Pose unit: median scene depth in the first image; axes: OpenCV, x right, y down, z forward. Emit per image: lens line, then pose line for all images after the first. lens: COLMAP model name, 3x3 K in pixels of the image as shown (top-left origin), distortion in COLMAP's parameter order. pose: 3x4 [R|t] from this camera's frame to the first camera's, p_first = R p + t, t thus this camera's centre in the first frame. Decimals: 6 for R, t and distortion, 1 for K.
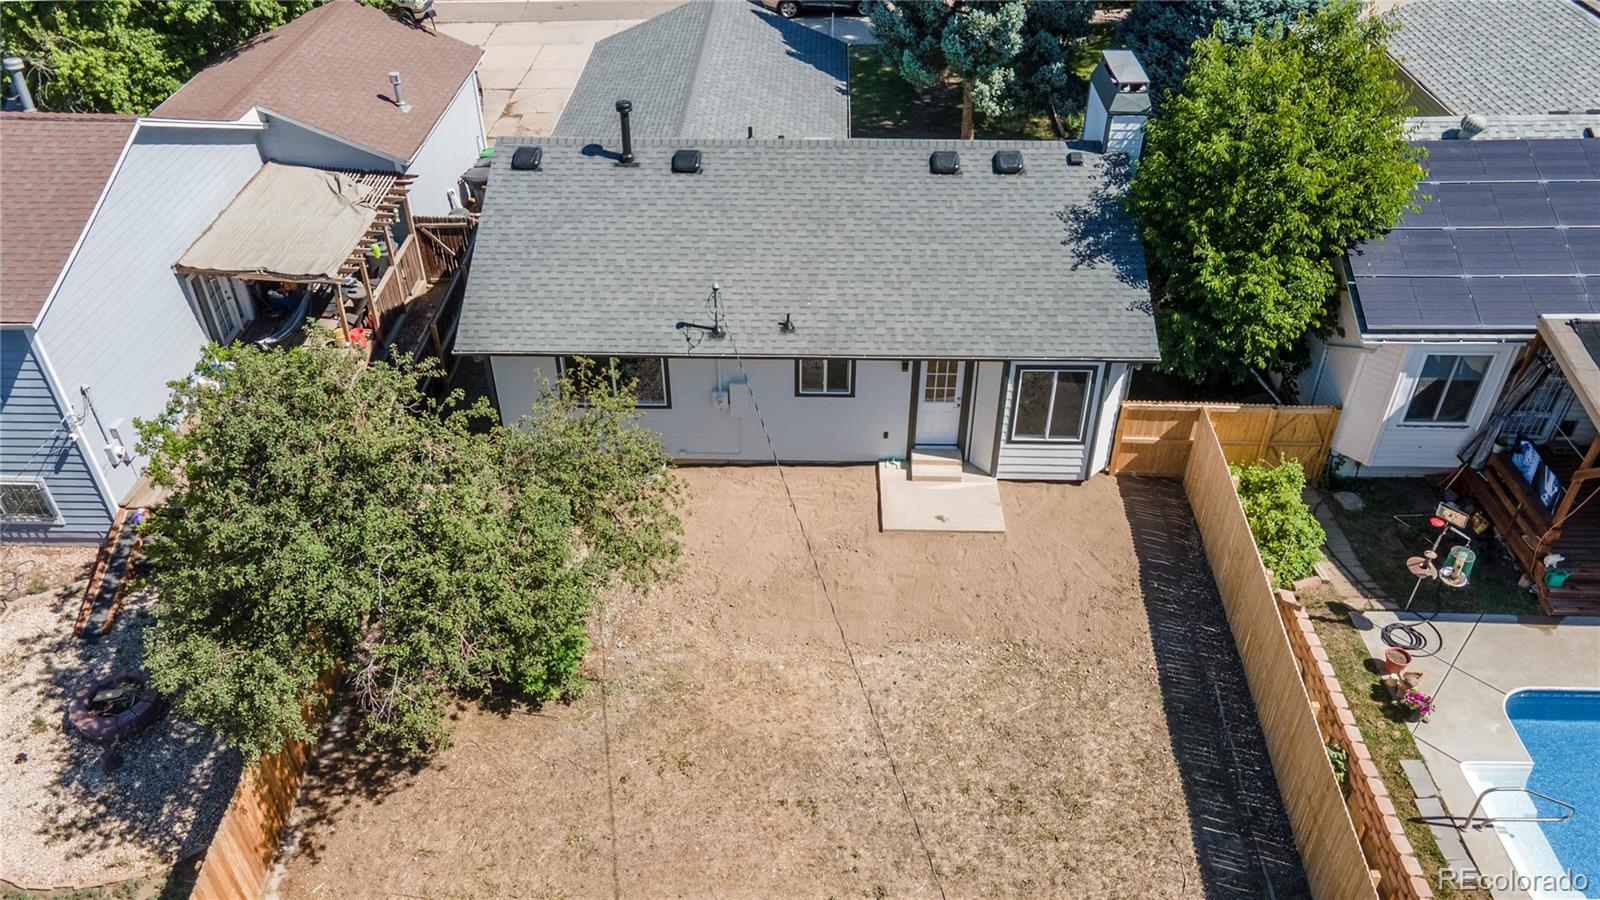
lens RADIAL K [[1180.8, 0, 800.0], [0, 1180.8, 450.0], [0, 0, 1]] dist [0.014219, 0.046269]
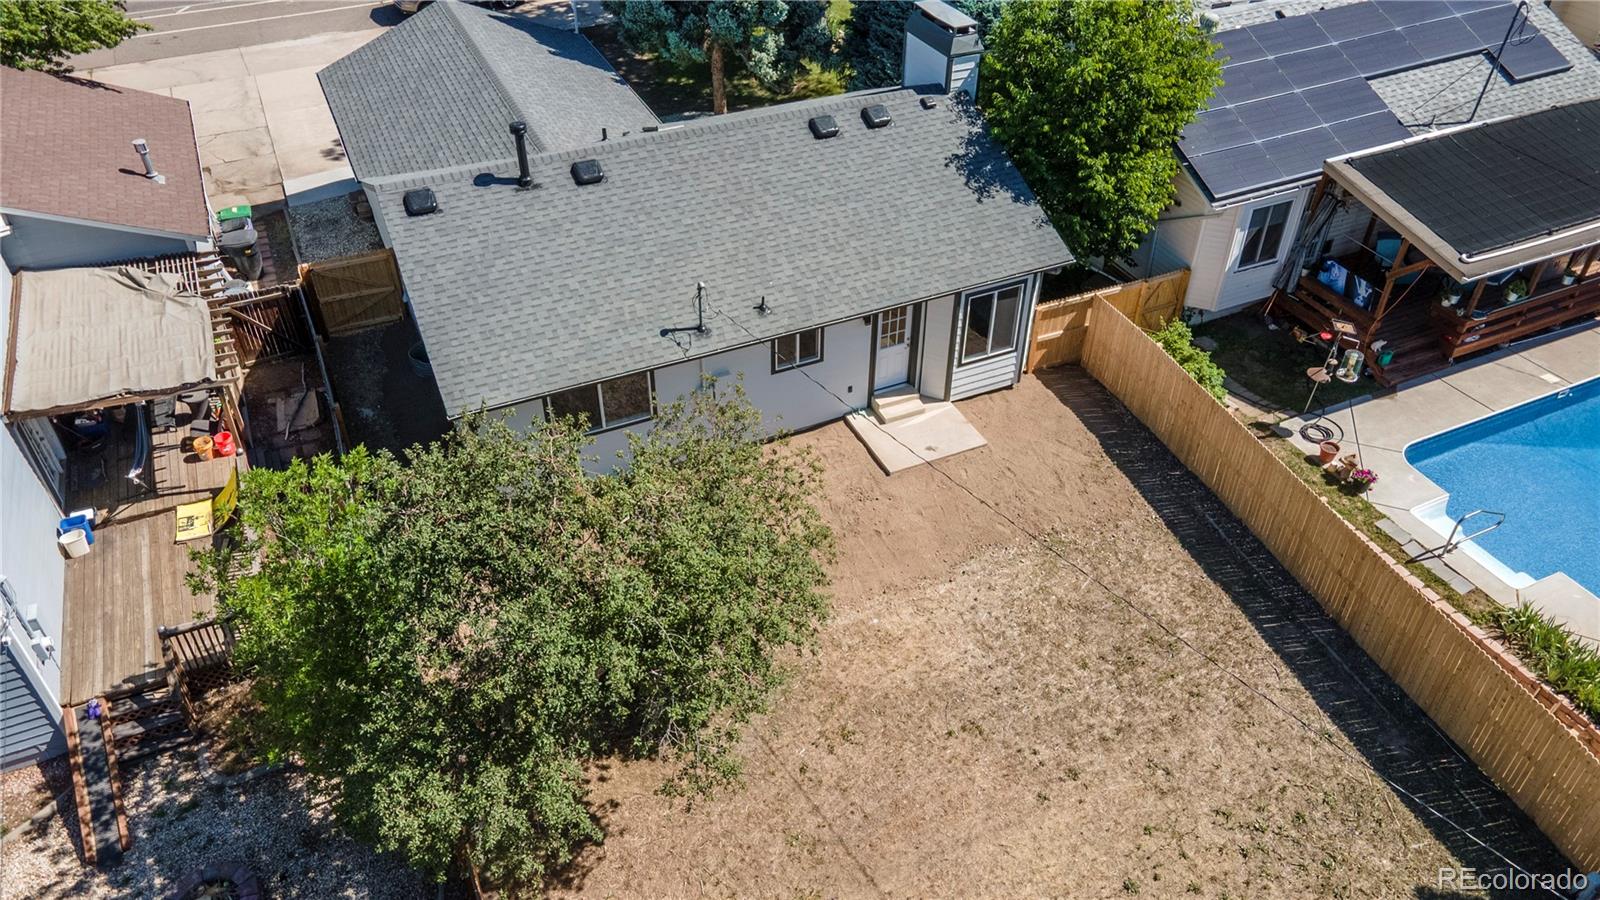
lens RADIAL K [[1138.8, 0, 800.0], [0, 1138.8, 450.0], [0, 0, 1]] dist [0.034197, 0.003572]
pose [[0.897558, -0.273799, 0.345578, -0.350868], [0.262736, 0.961590, 0.079465, -0.055737], [-0.354062, 0.019471, 0.935019, 0.061687]]
